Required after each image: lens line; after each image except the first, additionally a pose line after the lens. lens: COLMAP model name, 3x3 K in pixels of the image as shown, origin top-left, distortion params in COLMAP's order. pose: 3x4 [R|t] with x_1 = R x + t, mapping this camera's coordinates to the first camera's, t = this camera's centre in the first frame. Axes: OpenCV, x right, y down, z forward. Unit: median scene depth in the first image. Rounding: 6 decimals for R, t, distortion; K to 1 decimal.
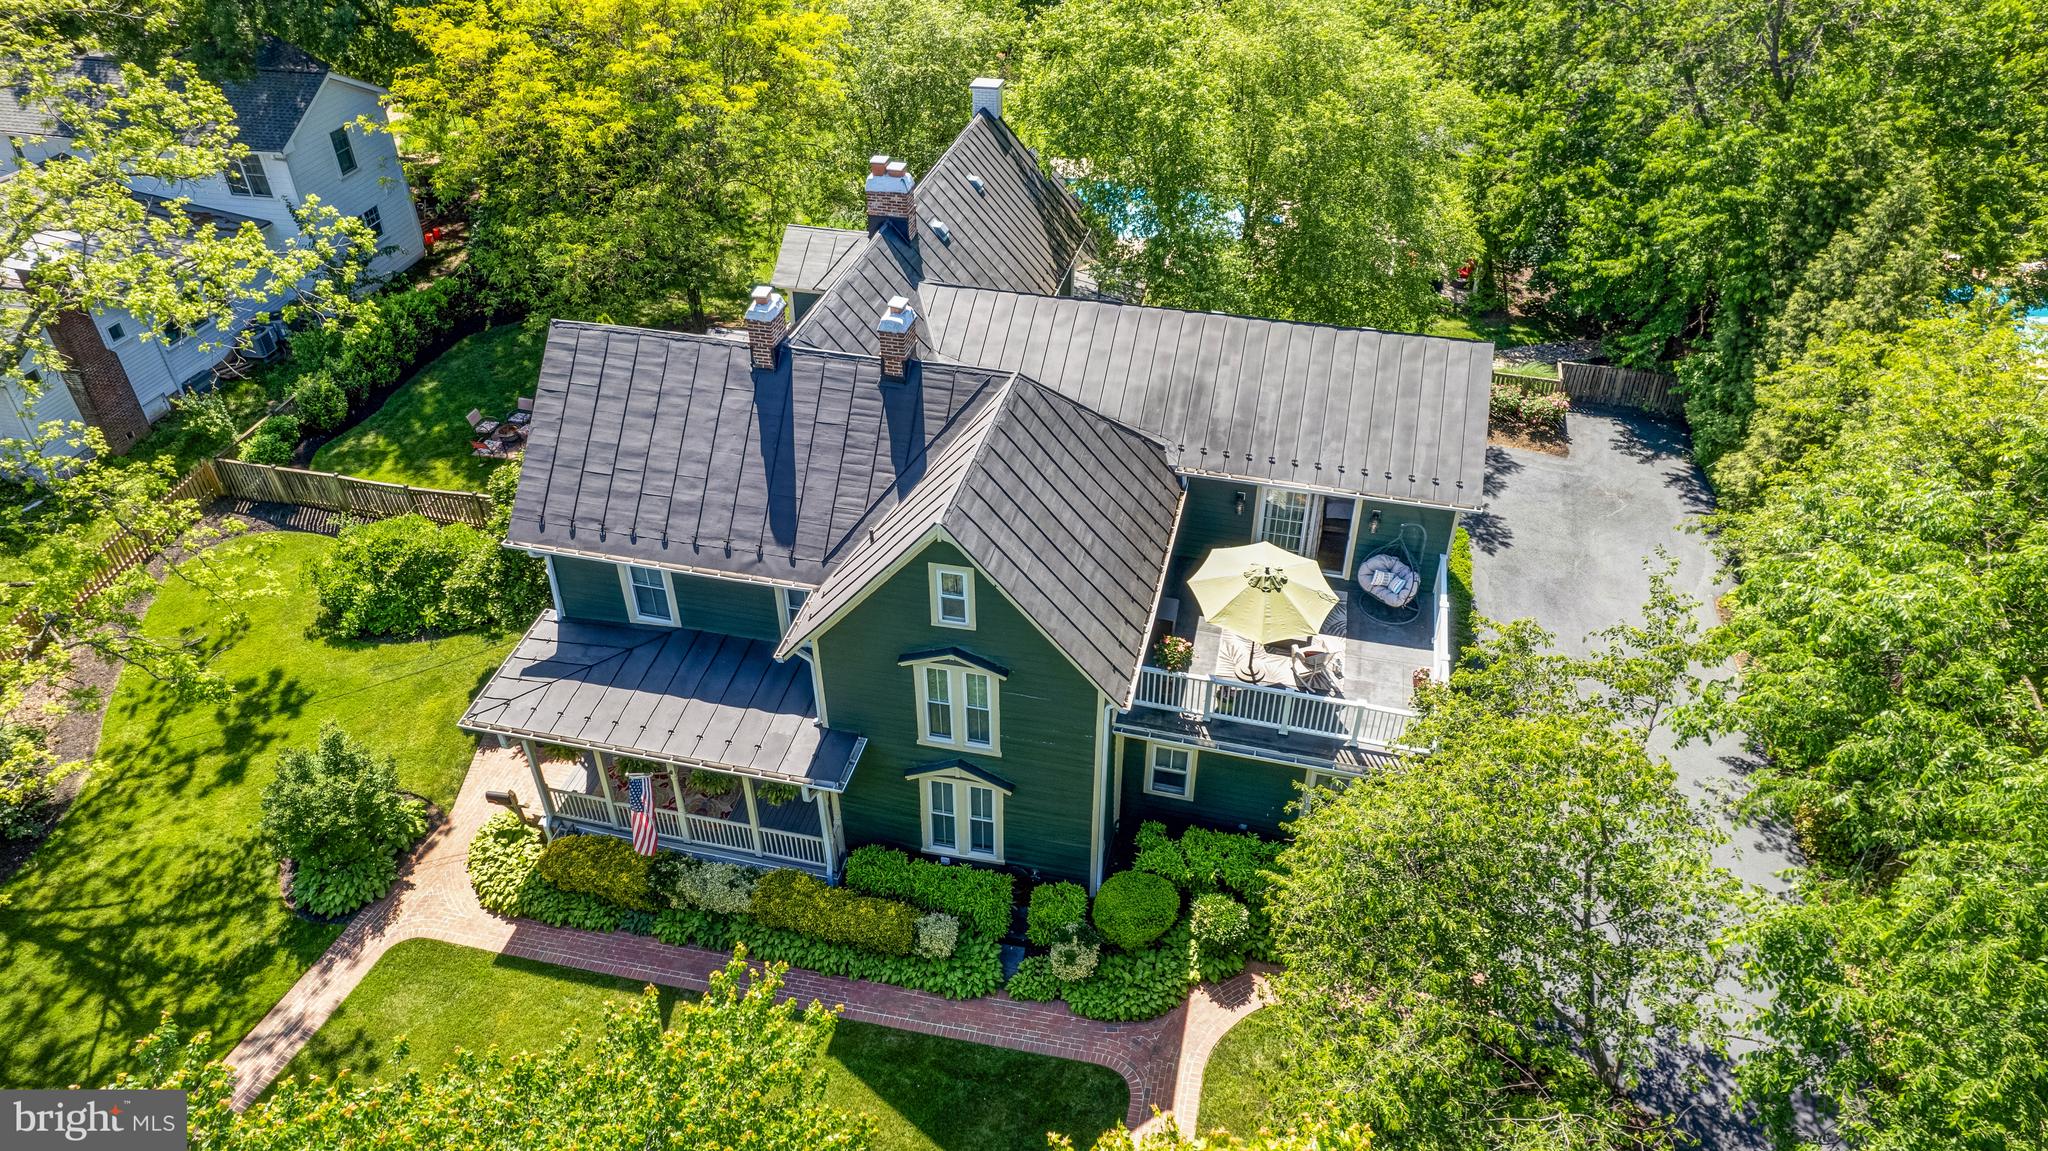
lens RADIAL K [[1280.8, 0, 1034.7], [0, 1280.8, 617.8], [0, 0, 1]] dist [-0.049290, 0.000033]
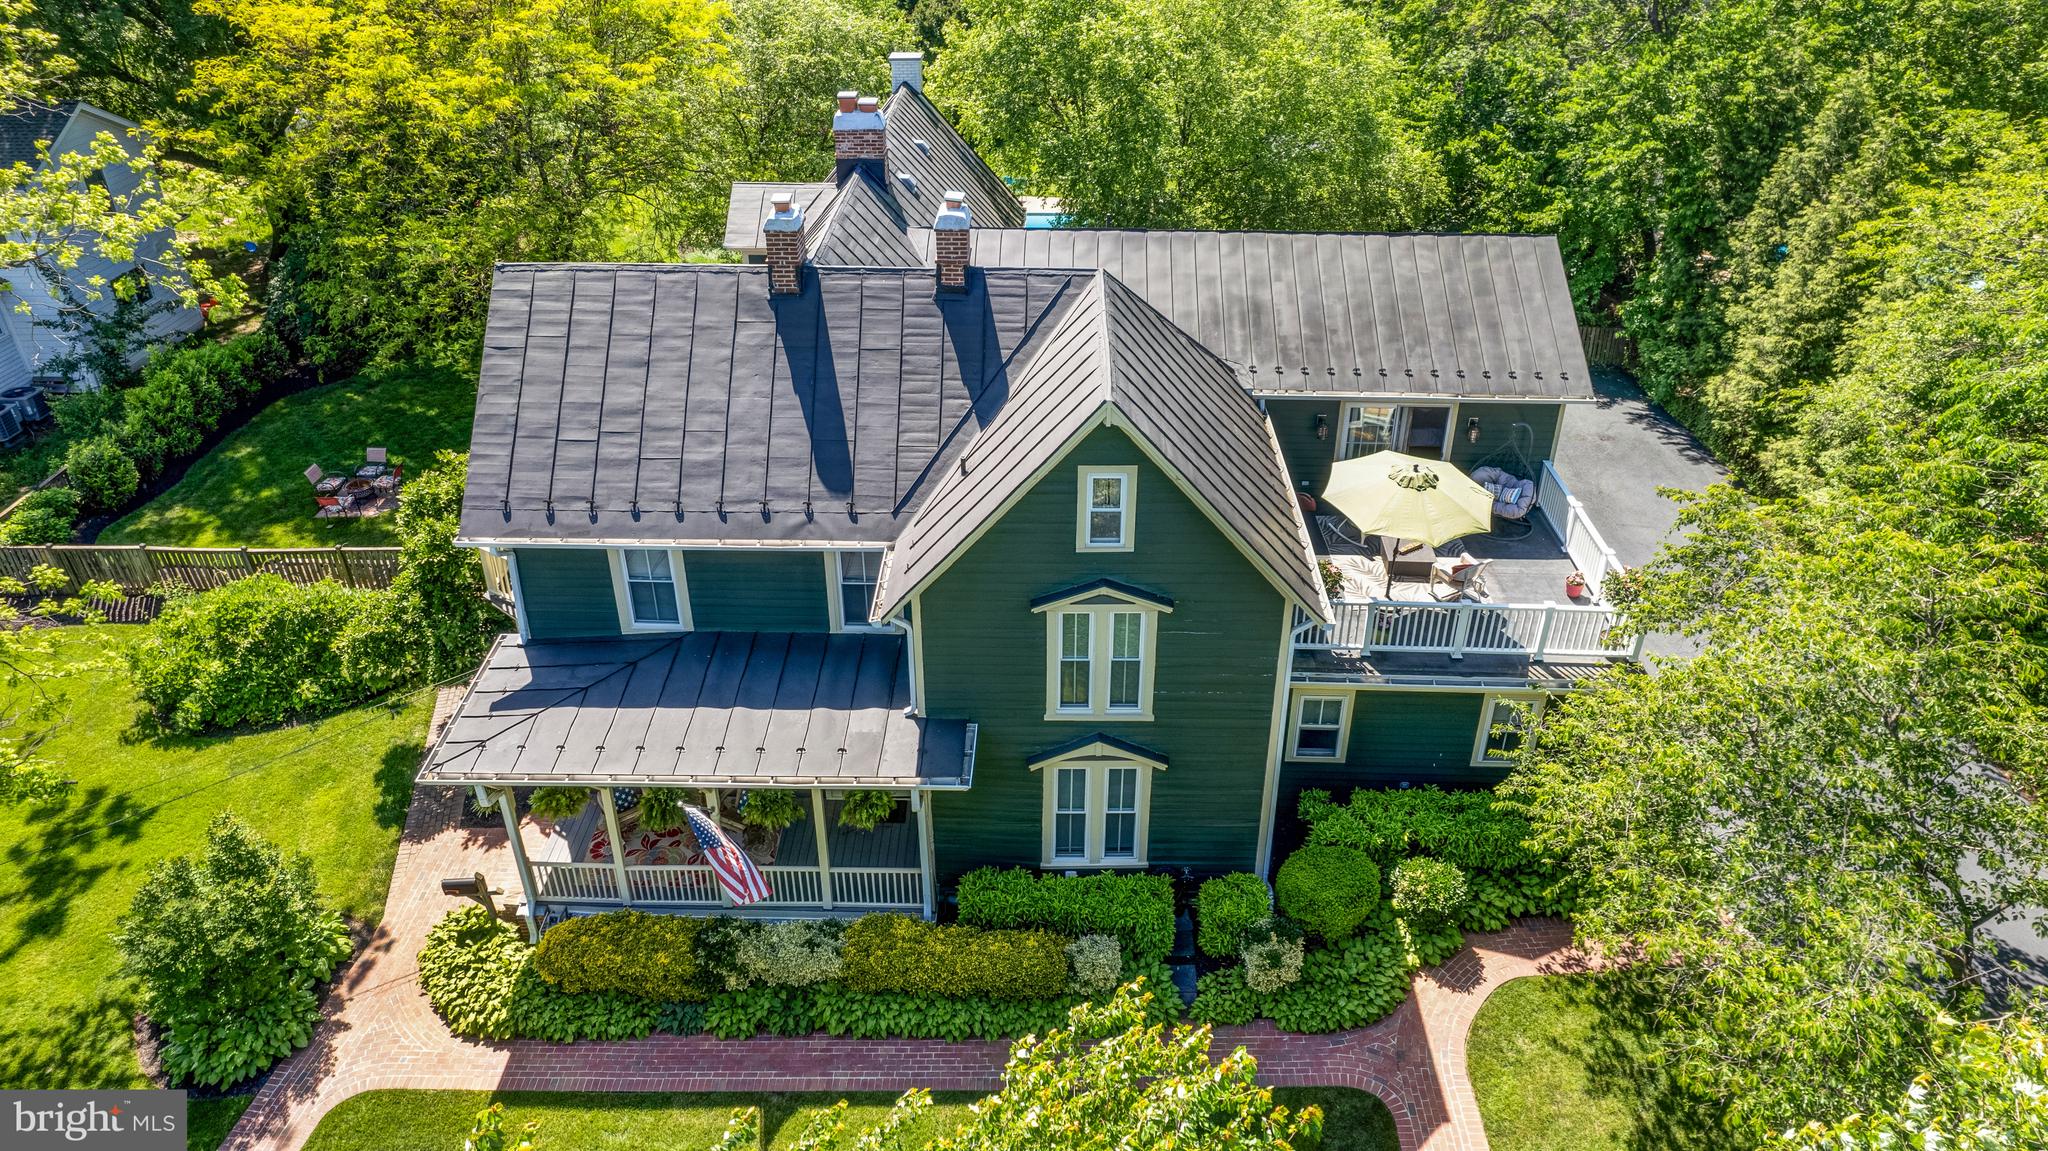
lens RADIAL K [[1295.4, 0, 1024.0], [0, 1295.4, 575.5], [0, 0, 1]] dist [-0.047751, 0.000507]
pose [[0.978467, -0.102047, 0.179411, -0.227251], [0.124599, 0.985012, -0.119272, 0.098856], [-0.164551, 0.139058, 0.976517, 0.191511]]
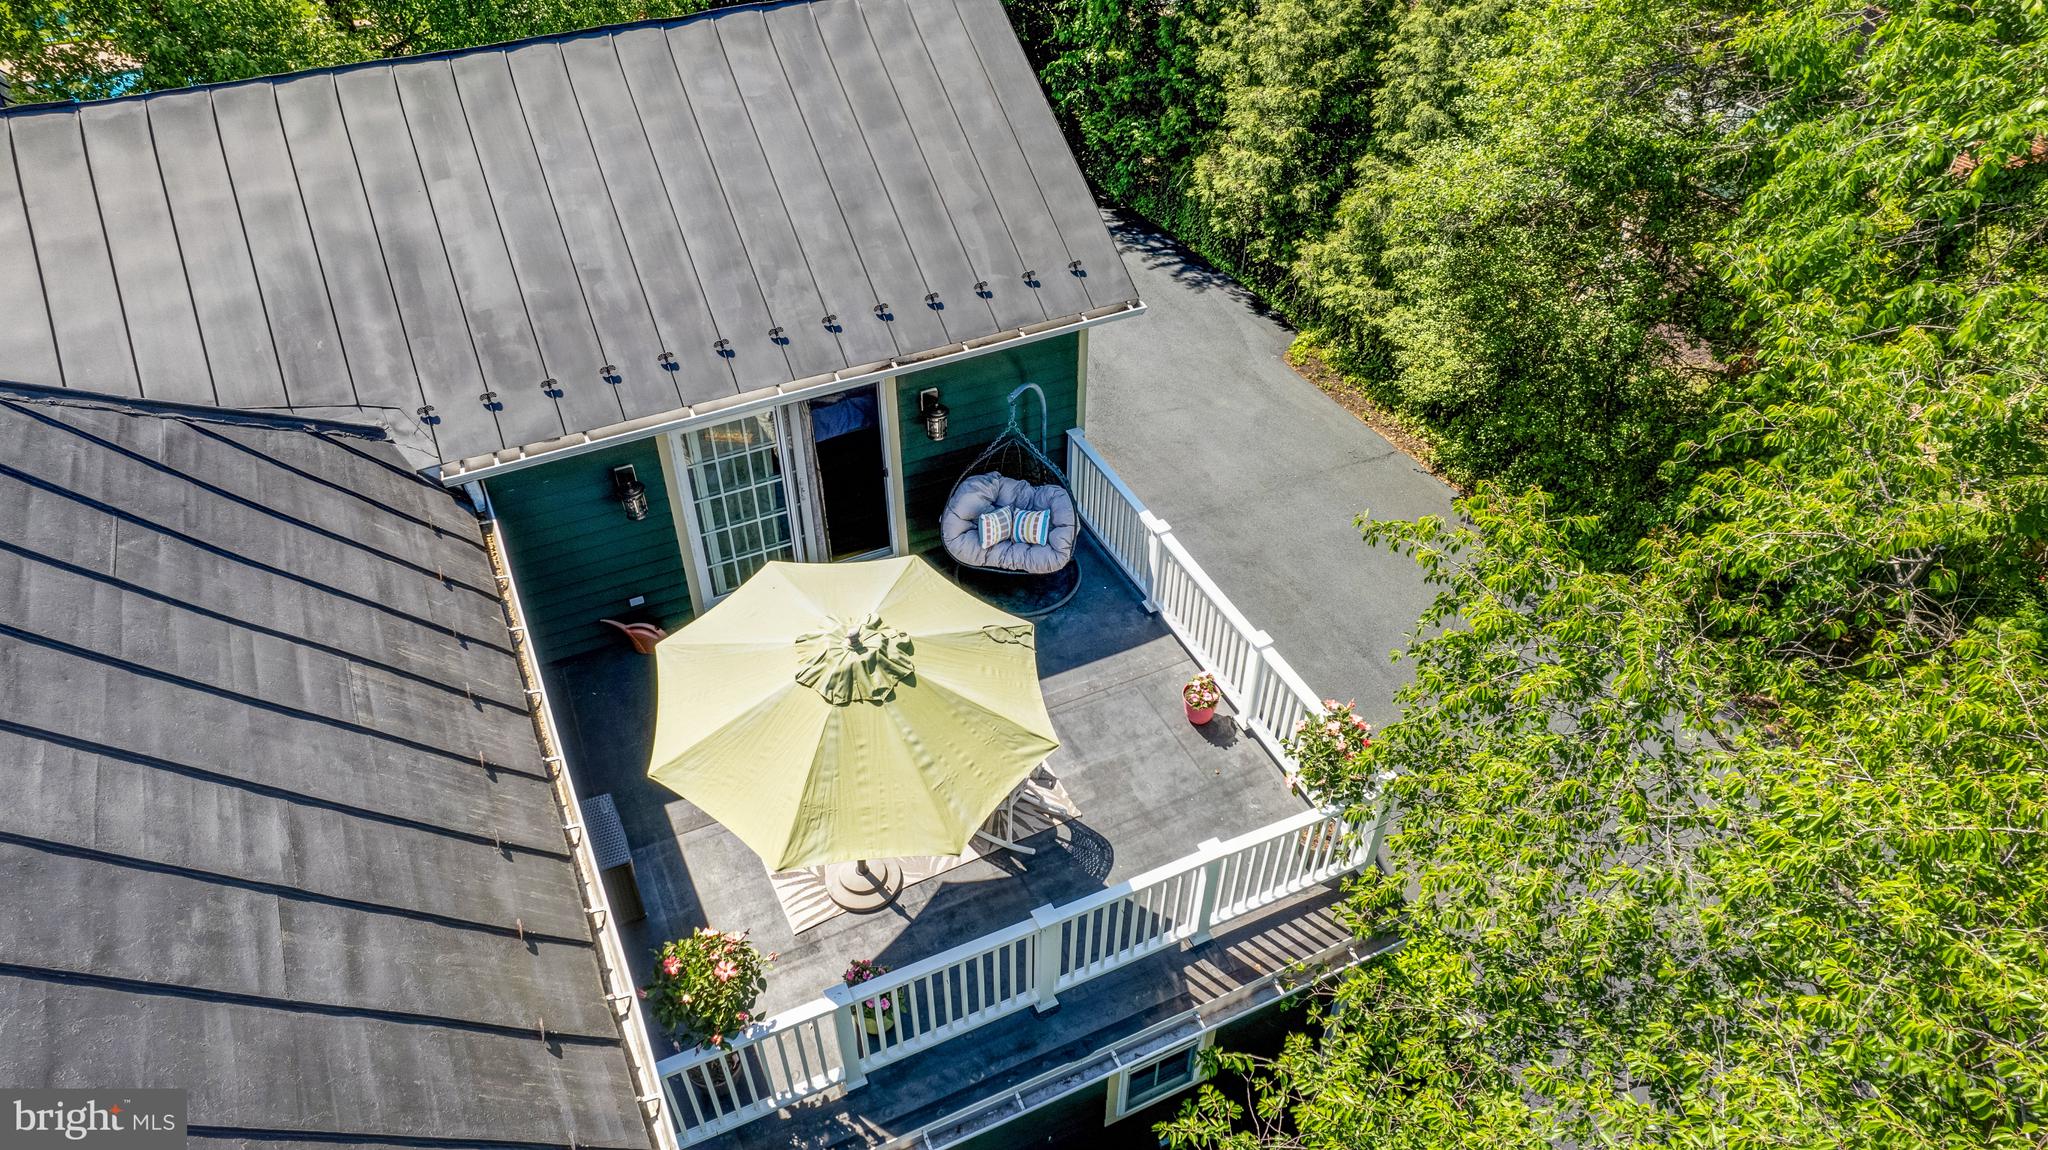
lens RADIAL K [[1229.2, 0, 966.7], [0, 1229.2, 658.7], [0, 0, 1]] dist [-0.068929, -0.000232]
pose [[0.786744, -0.433255, 0.439686, 0.055681], [0.388999, 0.901047, 0.191819, -0.080492], [-0.479284, 0.020125, 0.877429, 0.656910]]
